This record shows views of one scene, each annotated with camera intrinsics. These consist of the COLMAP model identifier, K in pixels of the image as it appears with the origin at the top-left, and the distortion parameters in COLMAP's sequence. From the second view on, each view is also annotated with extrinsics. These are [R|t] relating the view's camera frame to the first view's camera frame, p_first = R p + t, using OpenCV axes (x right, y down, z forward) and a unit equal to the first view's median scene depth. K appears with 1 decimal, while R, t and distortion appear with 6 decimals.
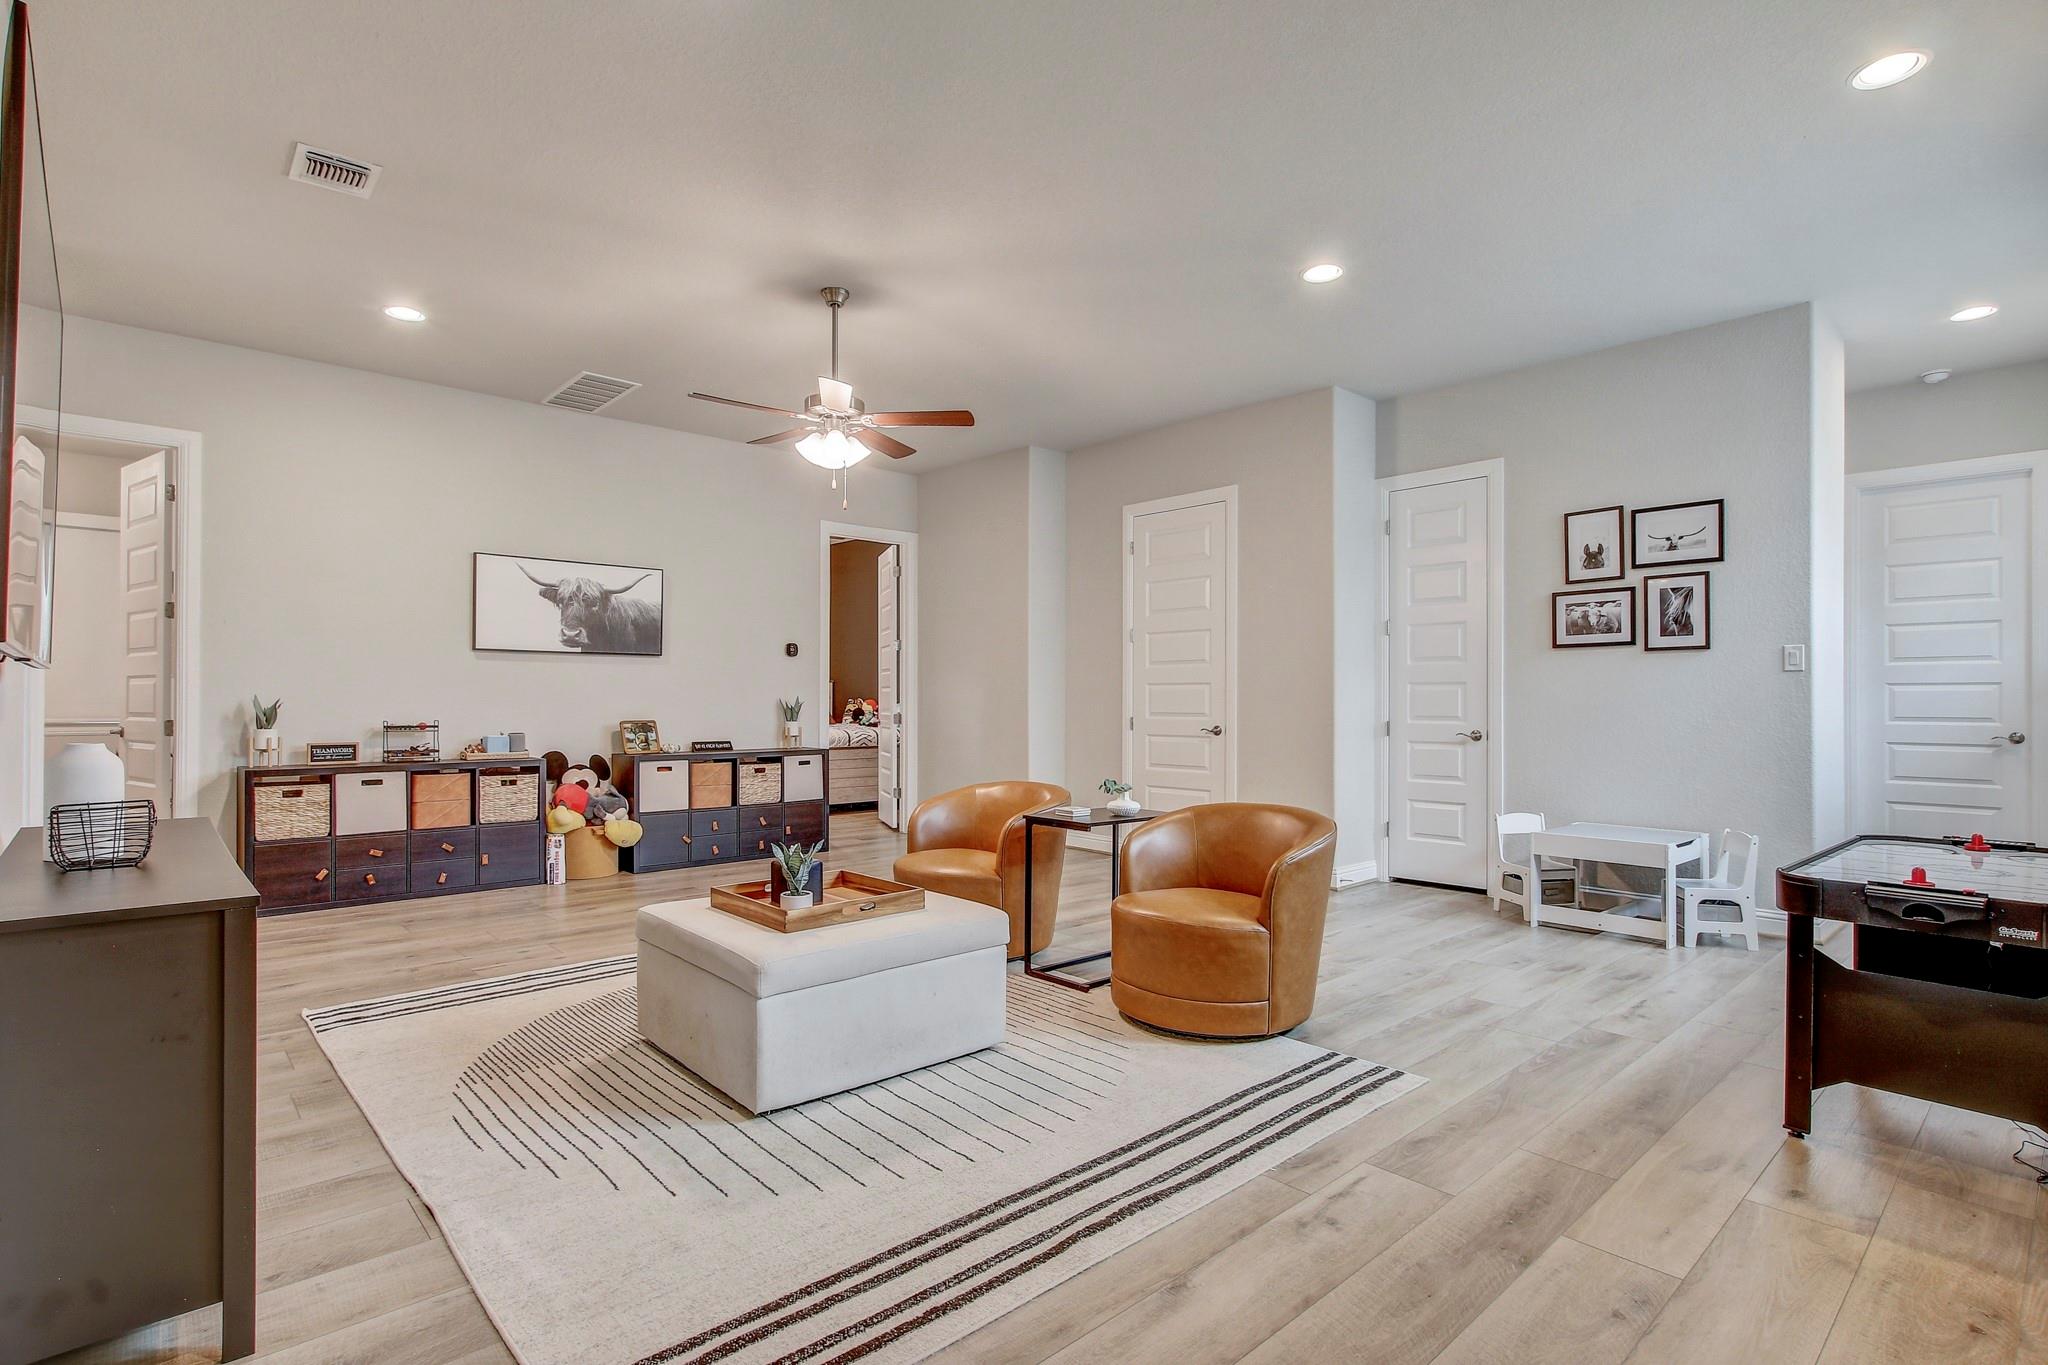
lens RADIAL K [[977.6, 0, 1012.9], [0, 977.6, 708.3], [0, 0, 1]] dist [0.000337, 0.000146]
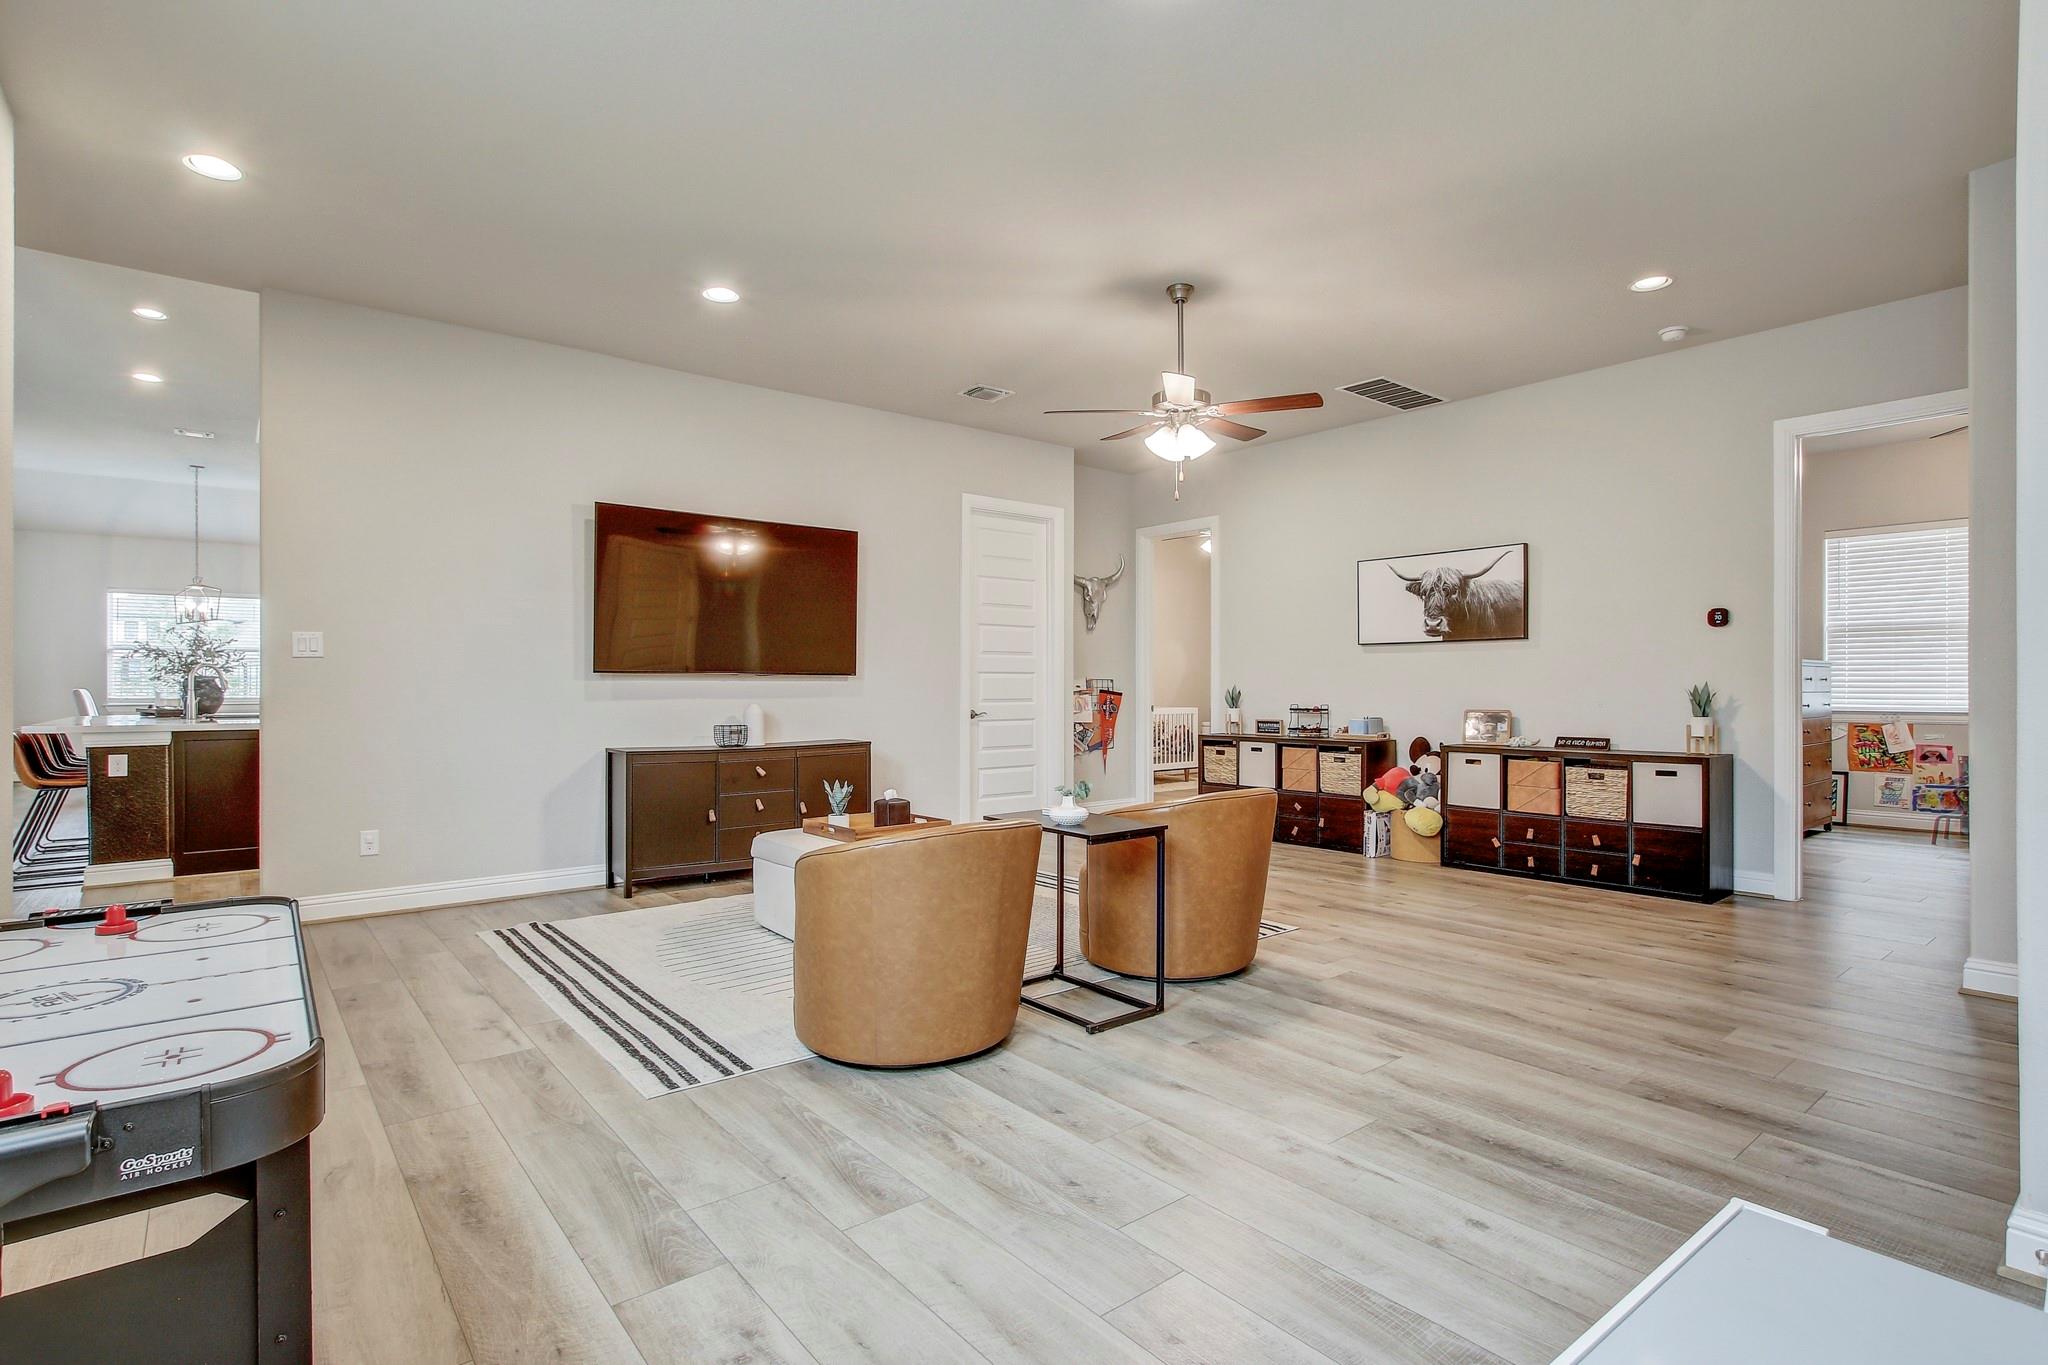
lens RADIAL K [[961.7, 0, 1012.7], [0, 961.7, 676.4], [0, 0, 1]] dist [-0.016215, -0.000886]
pose [[-0.029415, -0.016622, -0.999429, 0.824501], [-0.010295, 0.999814, -0.016325, 0.000148], [0.999514, 0.009809, -0.029581, 0.858550]]
